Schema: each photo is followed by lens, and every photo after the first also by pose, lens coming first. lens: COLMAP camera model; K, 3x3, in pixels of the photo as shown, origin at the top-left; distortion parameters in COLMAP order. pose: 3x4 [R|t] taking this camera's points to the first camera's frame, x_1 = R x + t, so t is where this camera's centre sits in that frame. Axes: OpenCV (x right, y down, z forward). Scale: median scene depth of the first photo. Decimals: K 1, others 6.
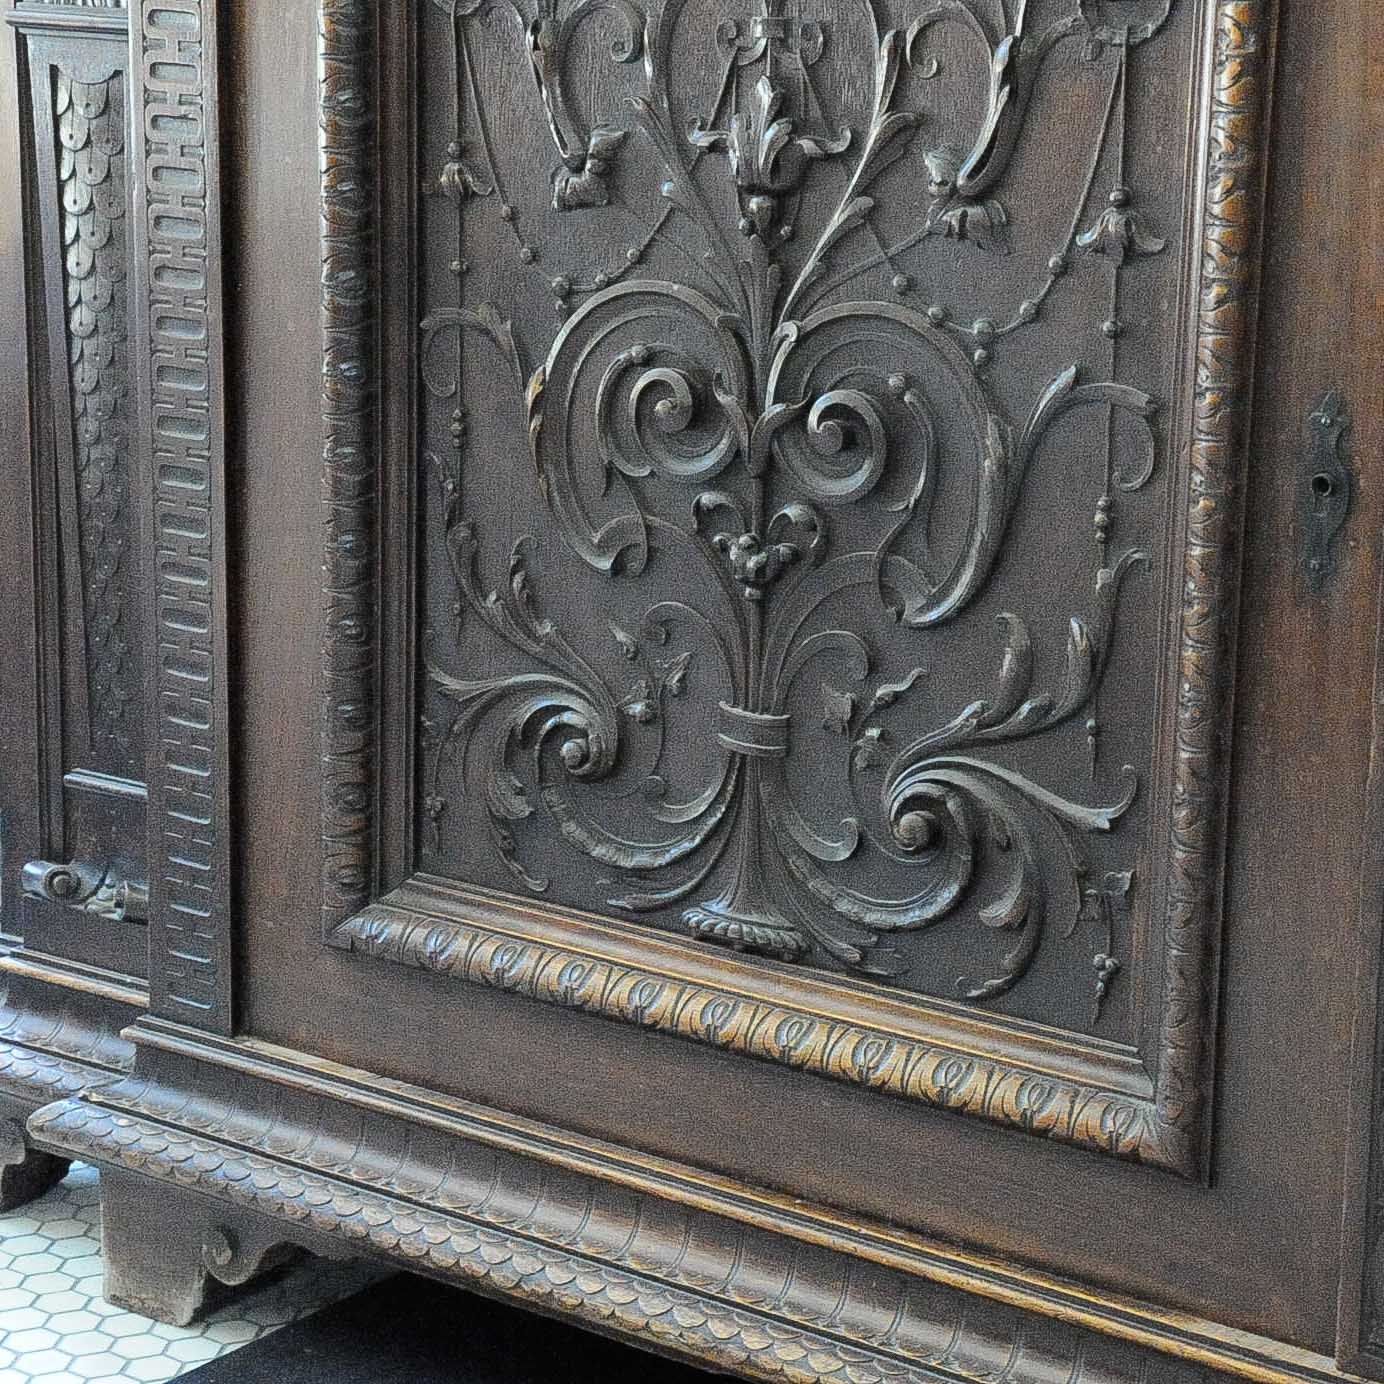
lens RADIAL K [[3343.4, 0, 692.0], [0, 3343.4, 692.0], [0, 0, 1]] dist [0.012703, 0.323363]
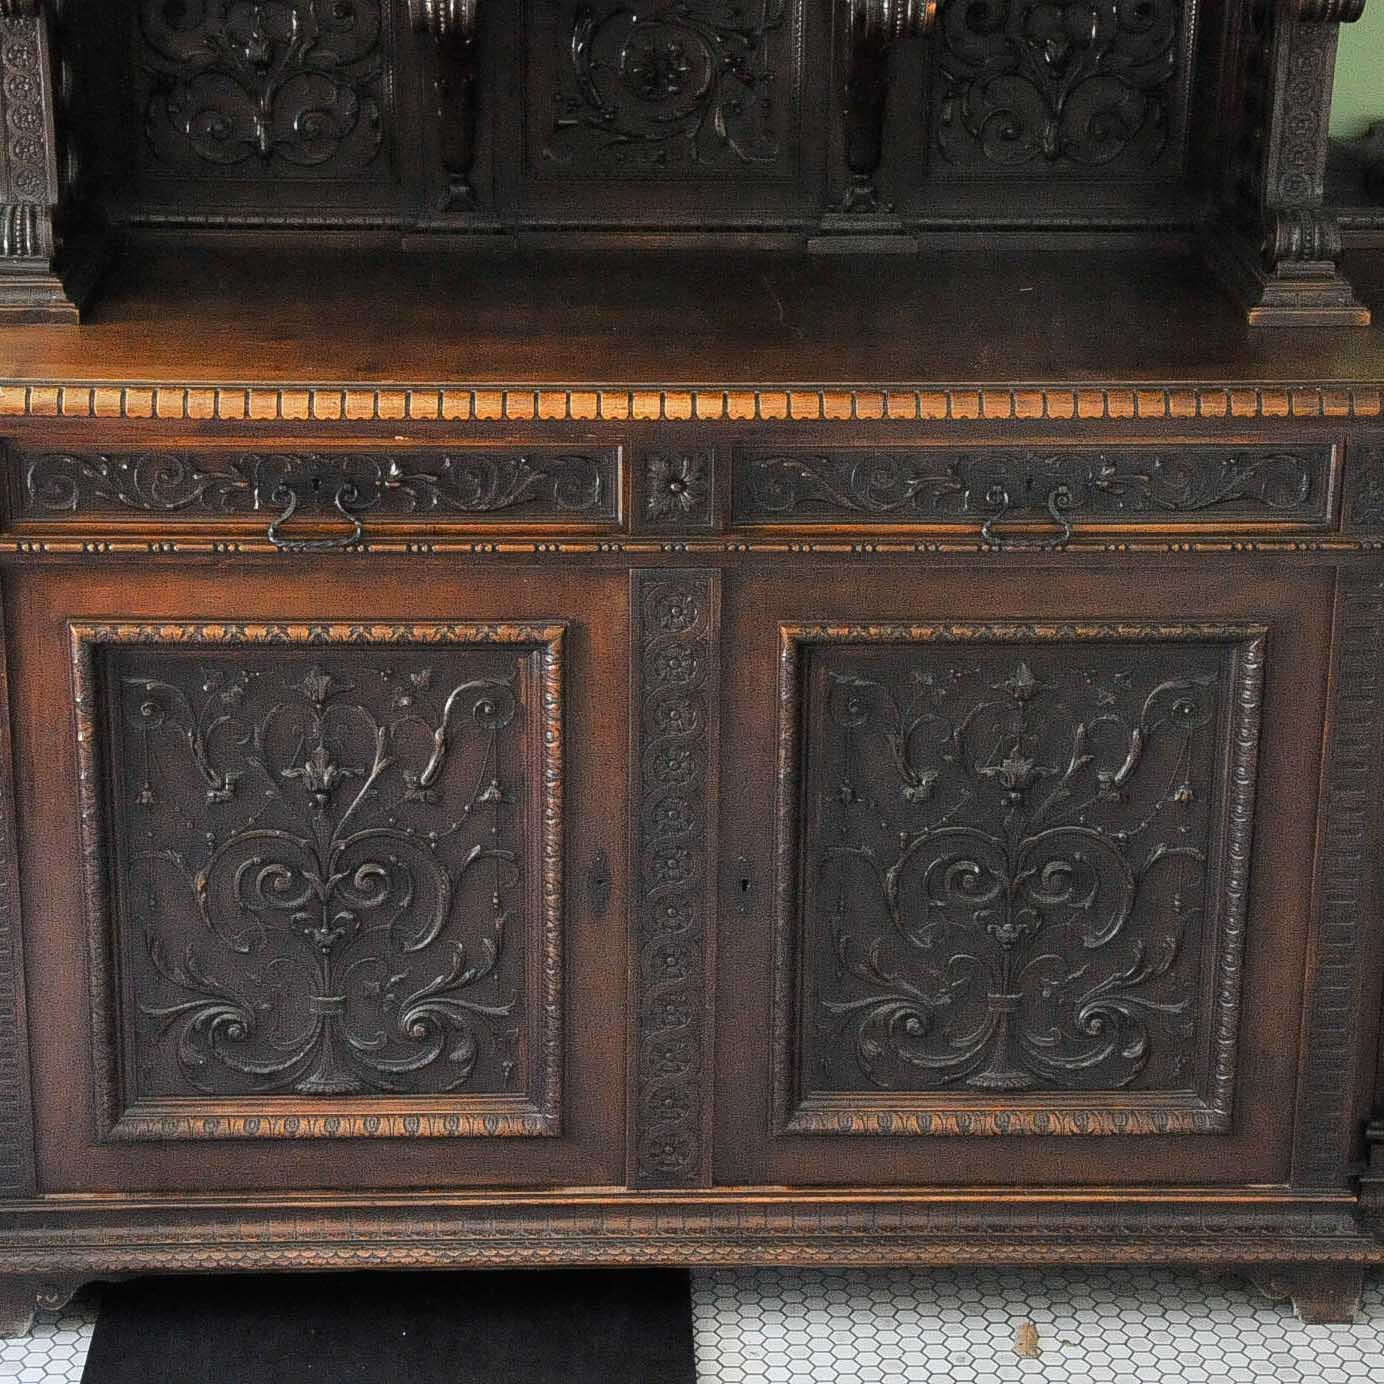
lens RADIAL K [[3128.7, 0, 692.0], [0, 3128.7, 692.0], [0, 0, 1]] dist [0.076194, 0.796044]
pose [[0.768931, -0.213294, 0.602703, -1.094794], [0.148756, 0.976523, 0.155803, -0.522203], [-0.621785, -0.030146, 0.782607, -0.895531]]
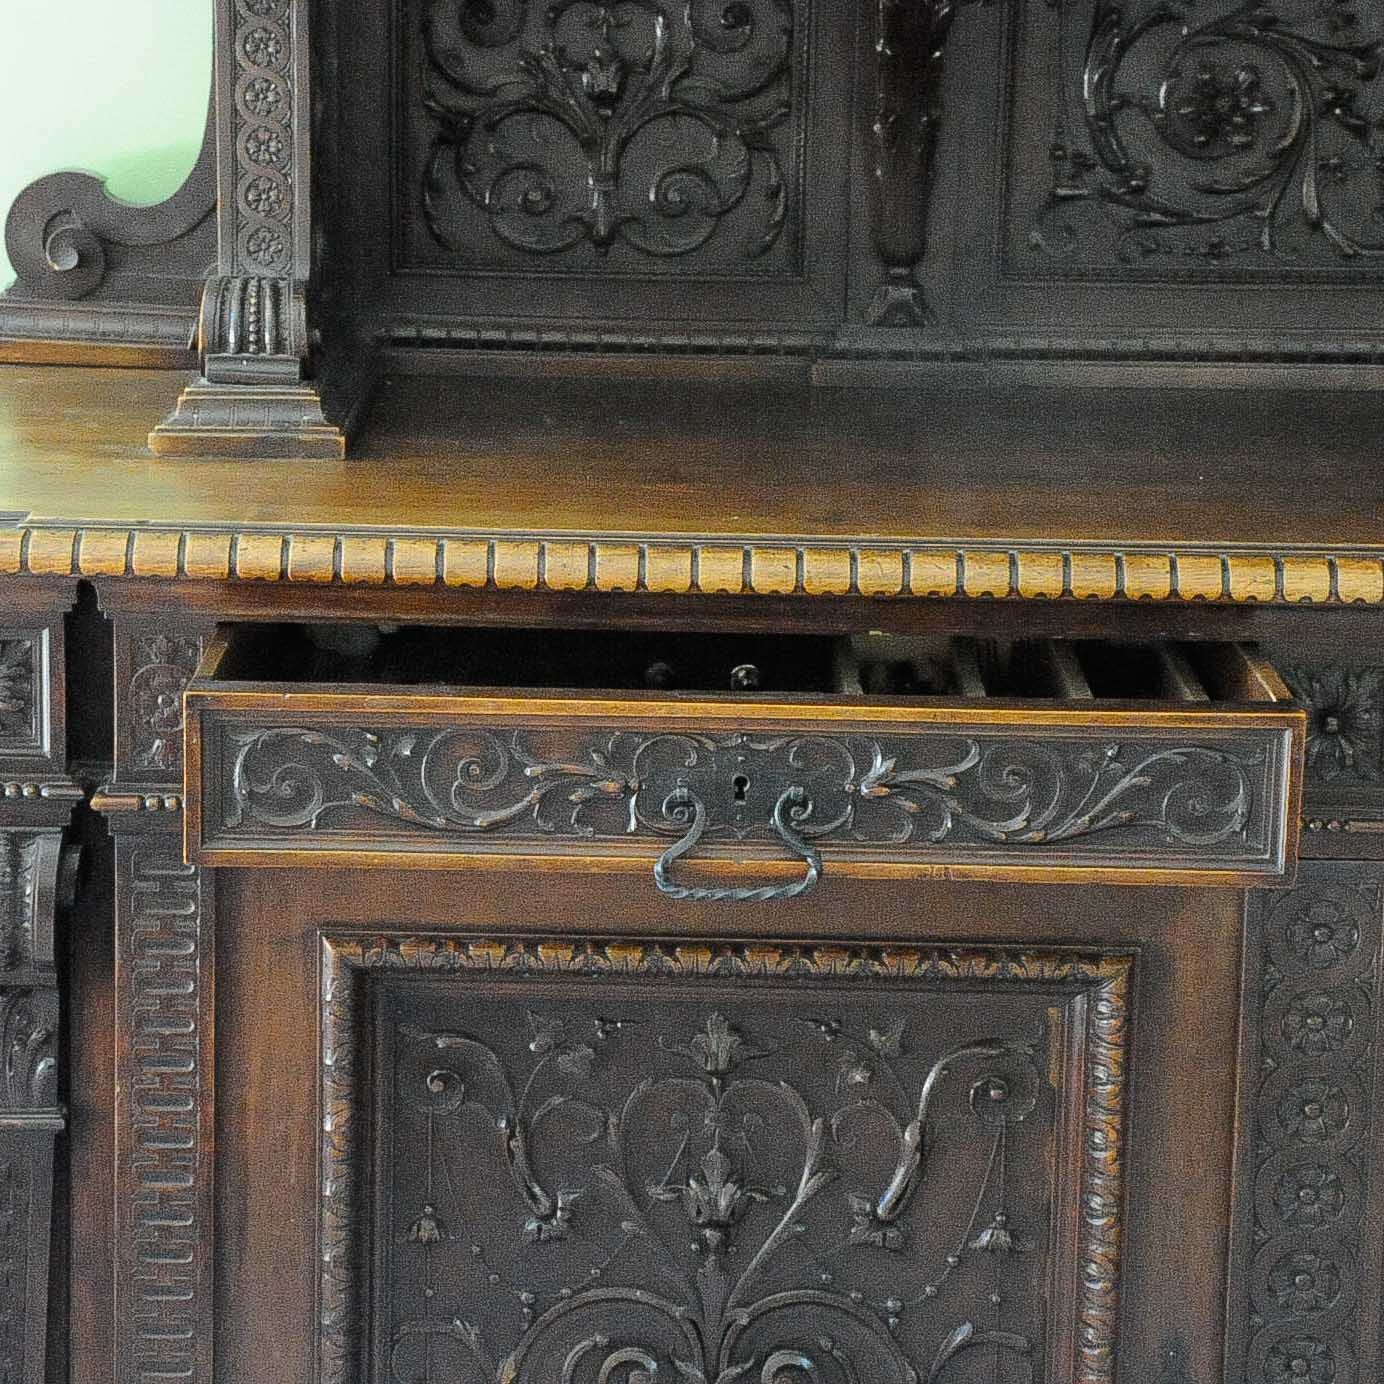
lens RADIAL K [[3847.6, 0, 692.0], [0, 3847.6, 692.0], [0, 0, 1]] dist [0.139790, 2.192652]
pose [[0.789516, -0.124091, 0.601054, -0.946818], [0.134260, 0.990546, 0.028148, -0.420903], [-0.598865, 0.058474, 0.798712, -0.327681]]
